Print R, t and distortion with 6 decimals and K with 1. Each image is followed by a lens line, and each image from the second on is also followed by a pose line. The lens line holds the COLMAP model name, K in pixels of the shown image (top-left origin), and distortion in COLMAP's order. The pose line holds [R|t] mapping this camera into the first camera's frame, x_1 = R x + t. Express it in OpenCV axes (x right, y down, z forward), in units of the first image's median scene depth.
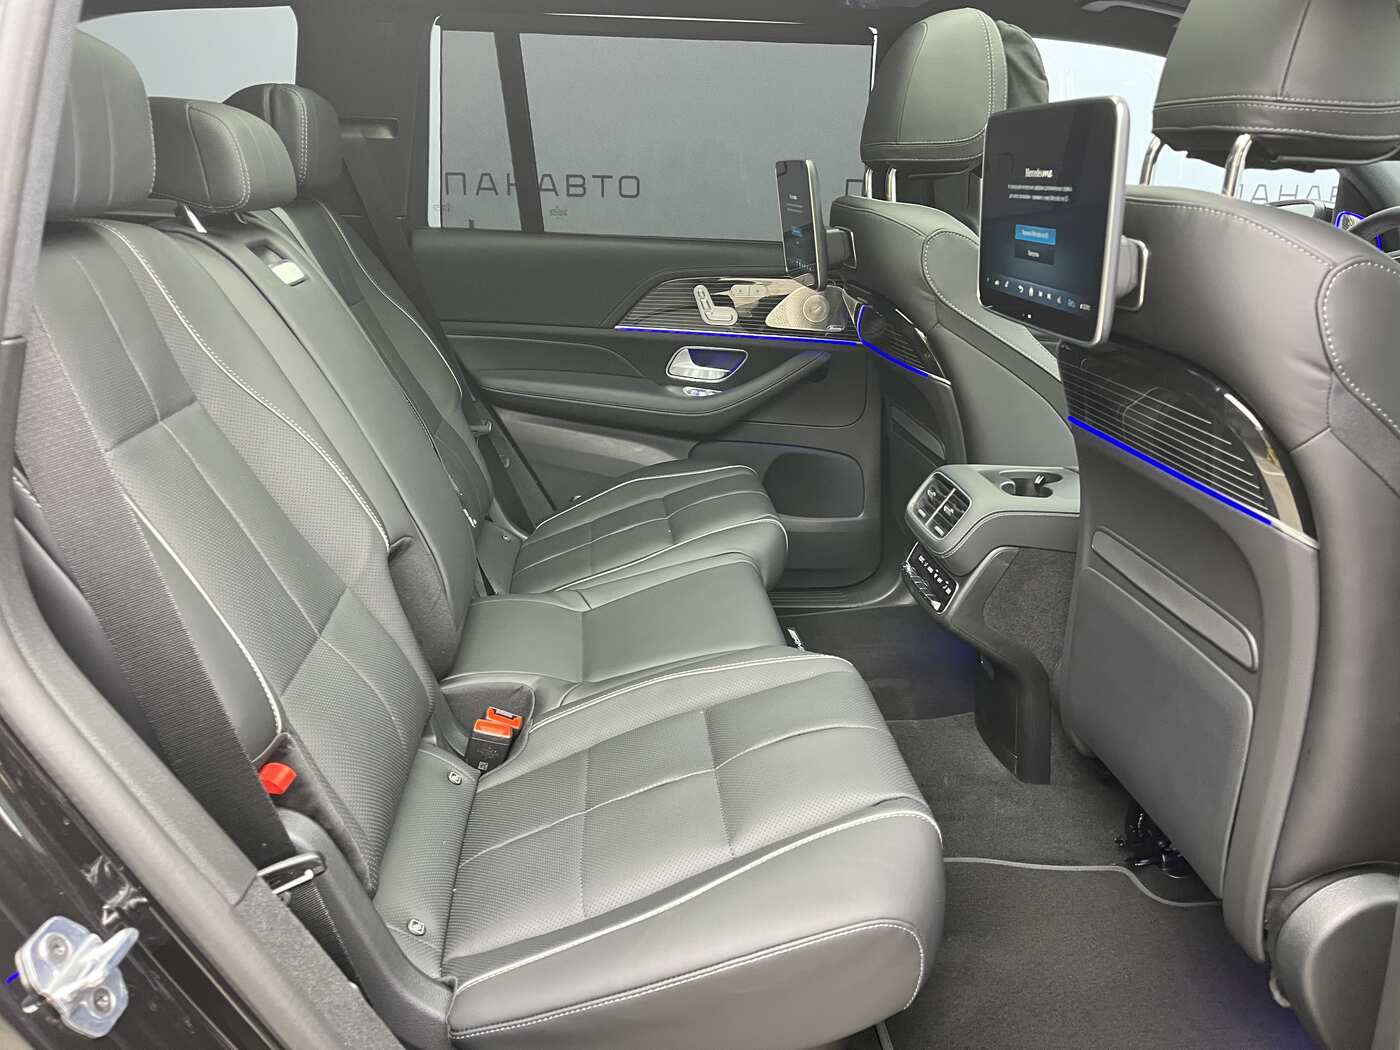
lens RADIAL K [[1050.0, 0, 695.4], [0, 1050.0, 518.4], [0, 0, 1]] dist [0.063307, -0.070972]
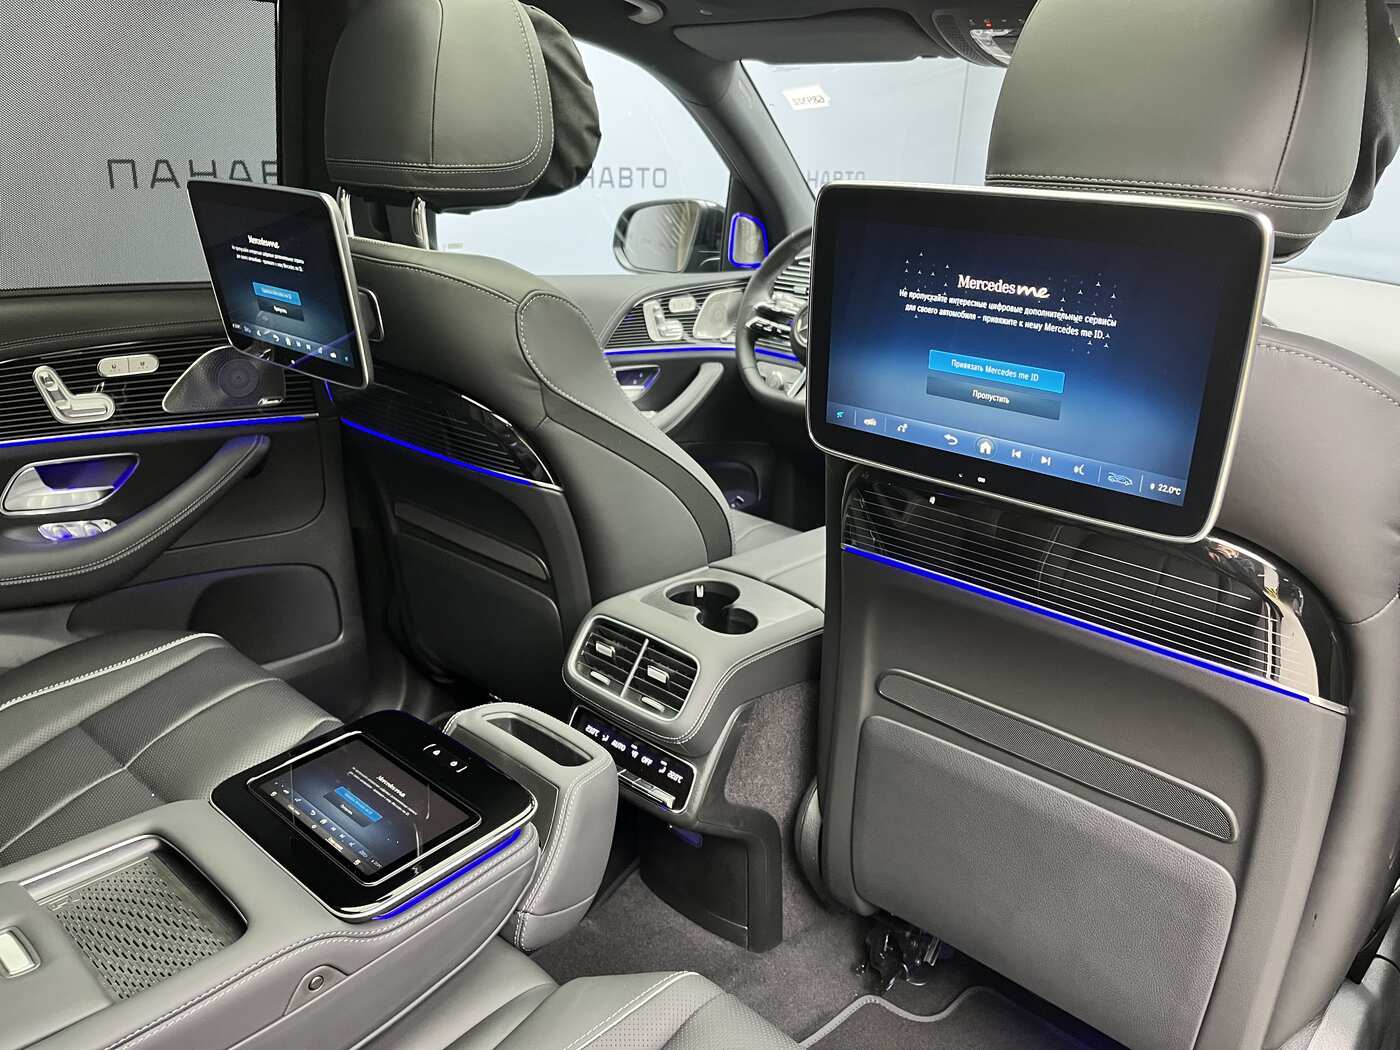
lens RADIAL K [[1071.4, 0, 704.4], [0, 1071.4, 524.9], [0, 0, 1]] dist [0.053593, -0.073014]
pose [[0.734295, -0.217720, 0.642969, -0.189453], [0.187078, 0.975396, 0.116636, -0.181895], [-0.652543, 0.034640, 0.756959, 0.373413]]
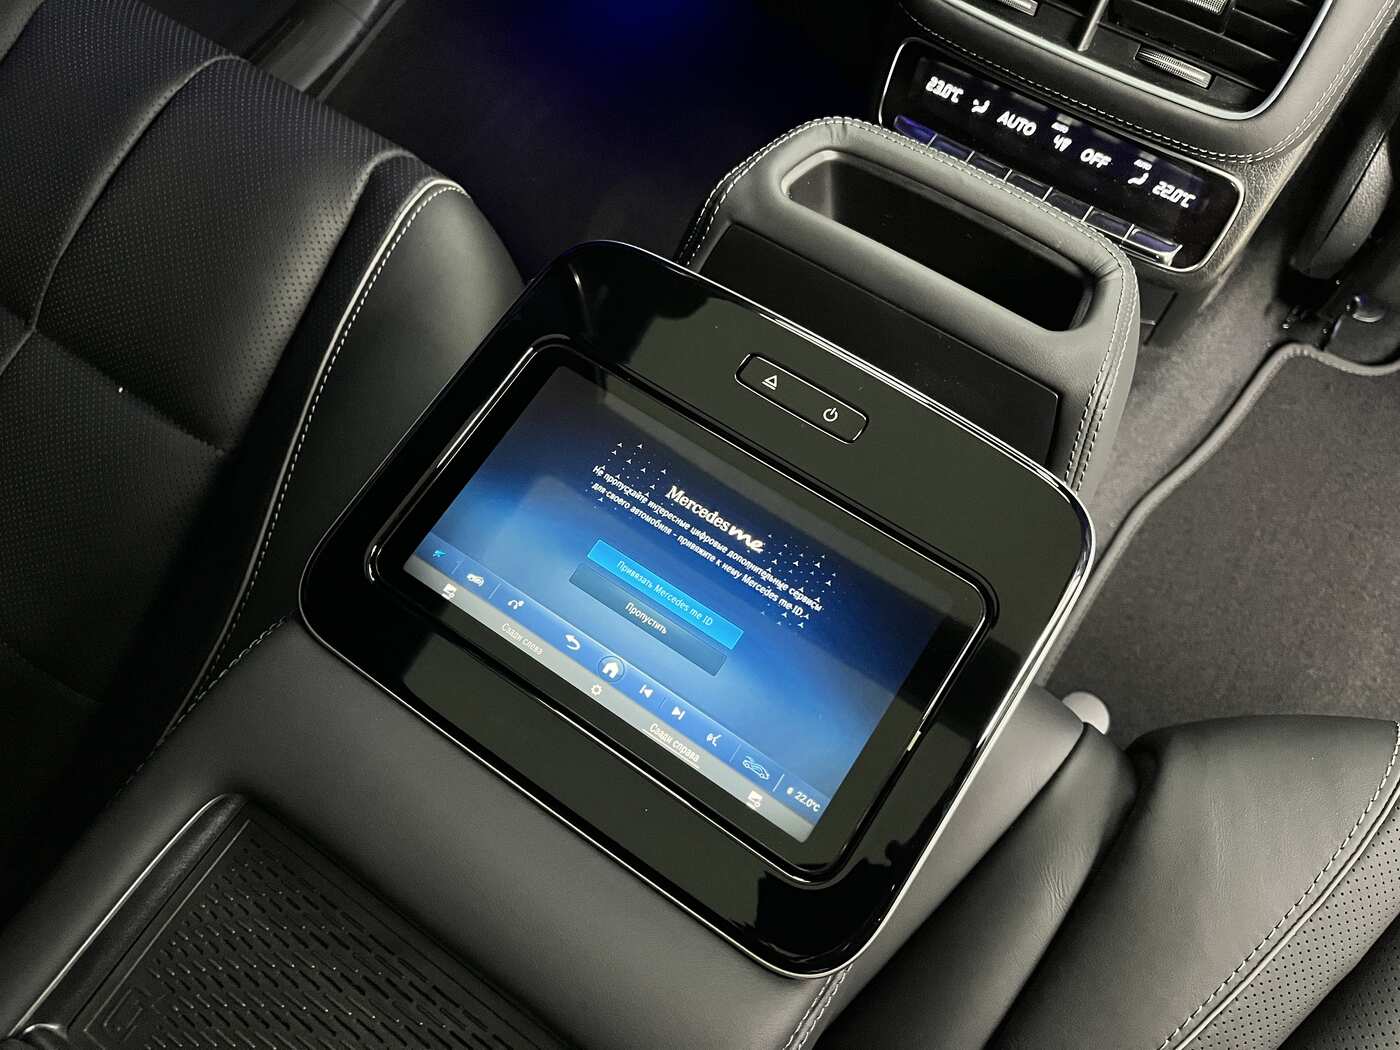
lens RADIAL K [[1071.4, 0, 704.4], [0, 1071.4, 524.9], [0, 0, 1]] dist [0.053593, -0.073014]
pose [[0.639213, -0.734458, 0.227988, -0.022295], [0.316565, 0.521477, 0.792369, -0.196584], [-0.700852, -0.434319, 0.565838, 0.807417]]
